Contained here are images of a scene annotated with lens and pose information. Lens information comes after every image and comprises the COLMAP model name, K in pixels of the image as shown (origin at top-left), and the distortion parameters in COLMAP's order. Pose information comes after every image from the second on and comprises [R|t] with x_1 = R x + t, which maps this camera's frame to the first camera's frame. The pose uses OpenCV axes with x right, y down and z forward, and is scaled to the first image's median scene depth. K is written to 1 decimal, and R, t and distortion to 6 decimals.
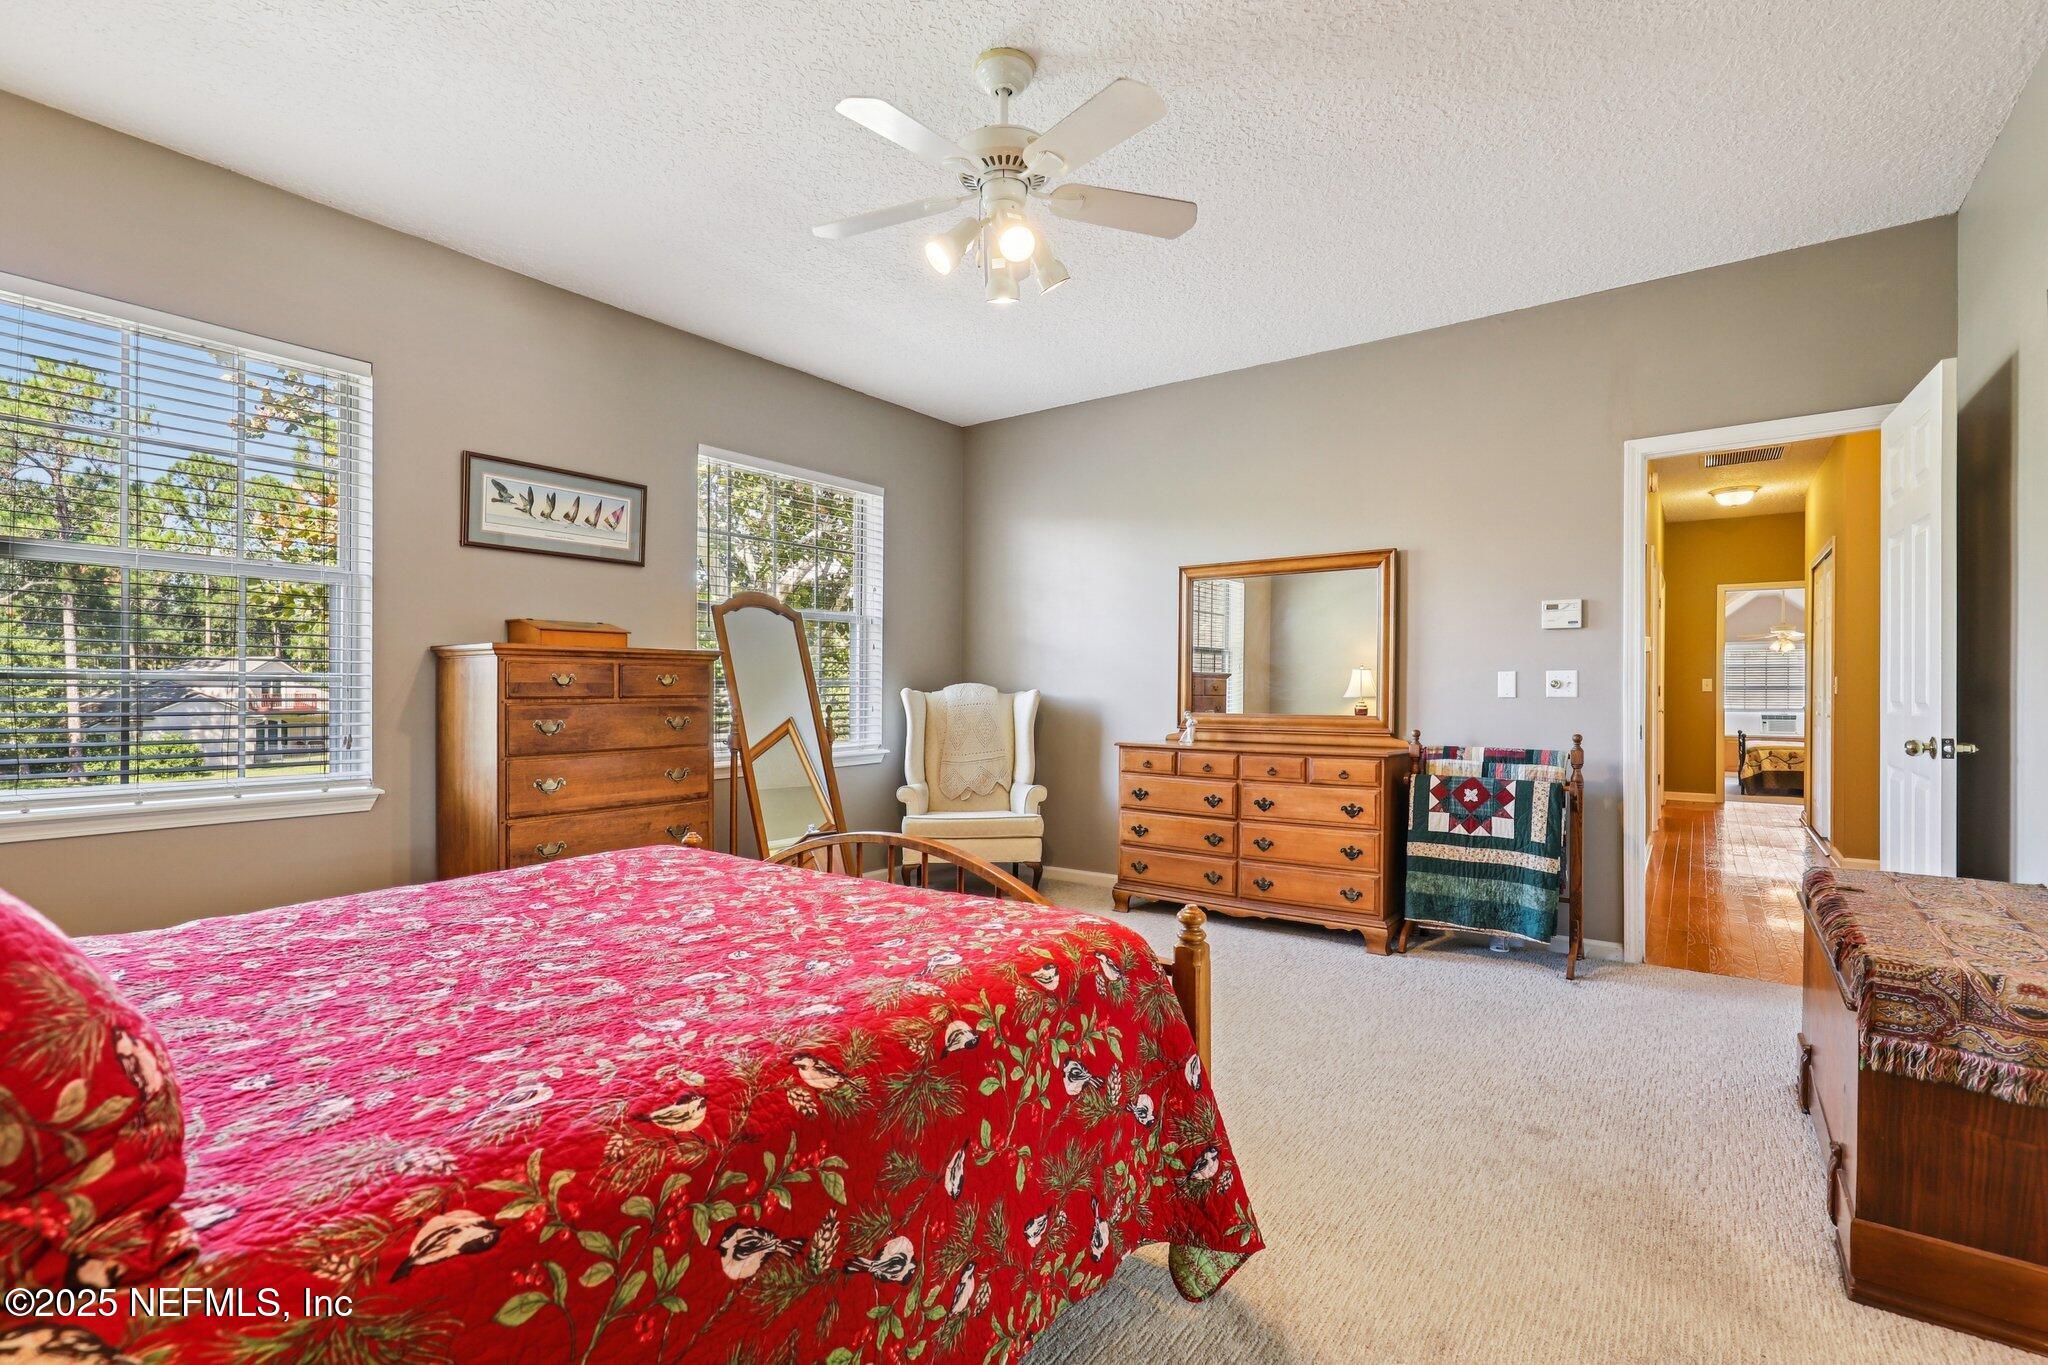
lens RADIAL K [[919.2, 0, 1012.1], [0, 919.2, 691.1], [0, 0, 1]] dist [0.033492, 0.000233]
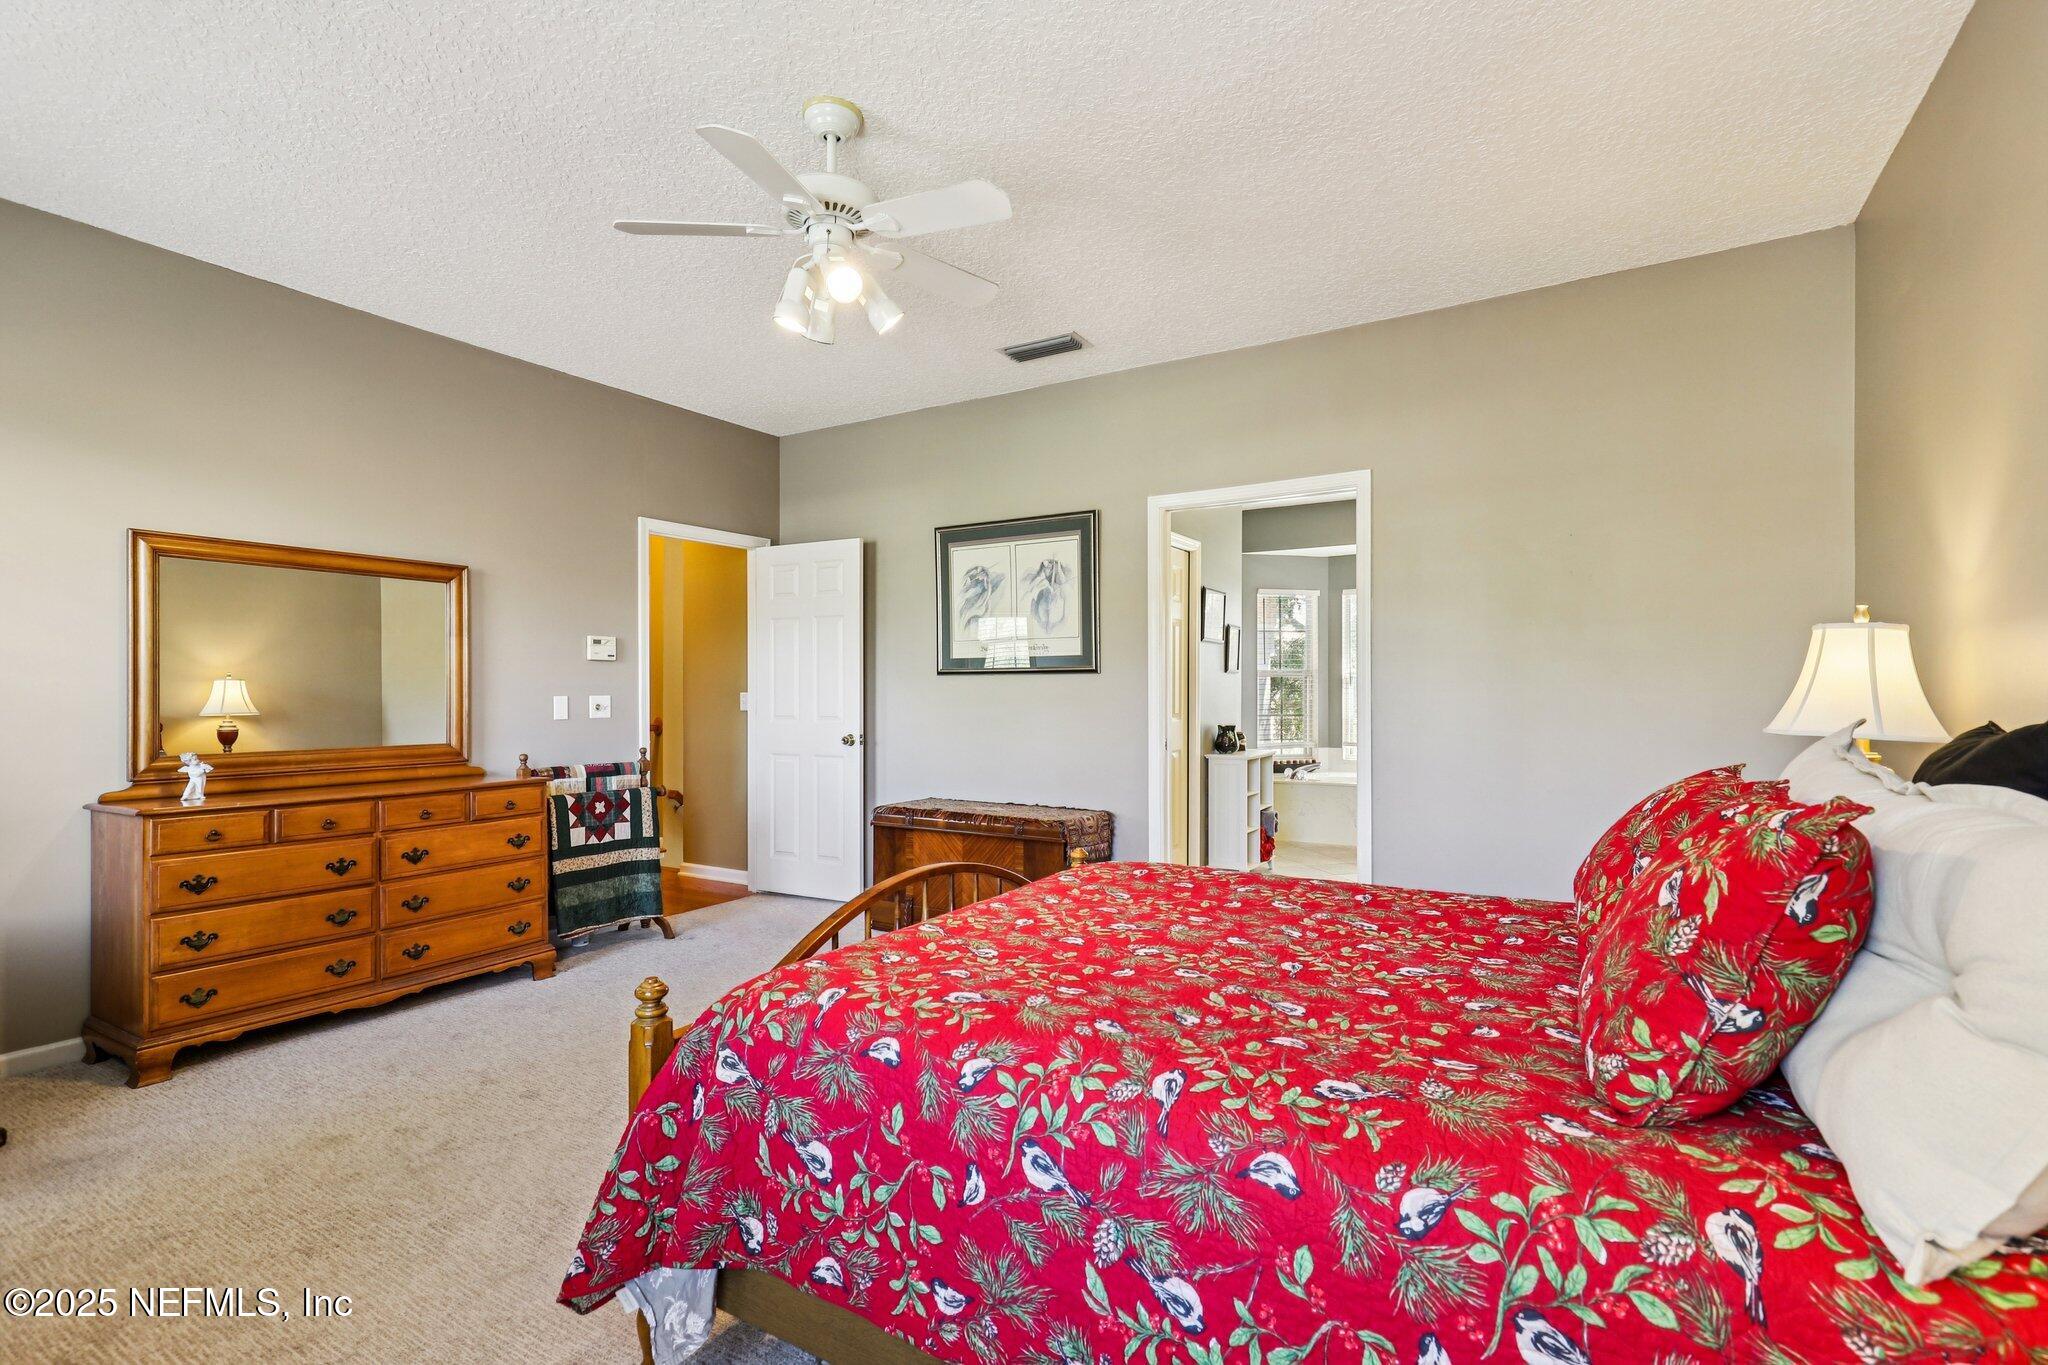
lens RADIAL K [[940.2, 0, 1024.0], [0, 940.2, 682.5], [0, 0, 1]] dist [0.001241, 0.000326]
pose [[-0.066792, 0.008823, 0.997728, -0.685917], [-0.000599, 0.999960, -0.008883, -0.030013], [-0.997767, -0.001191, -0.066784, 0.565823]]
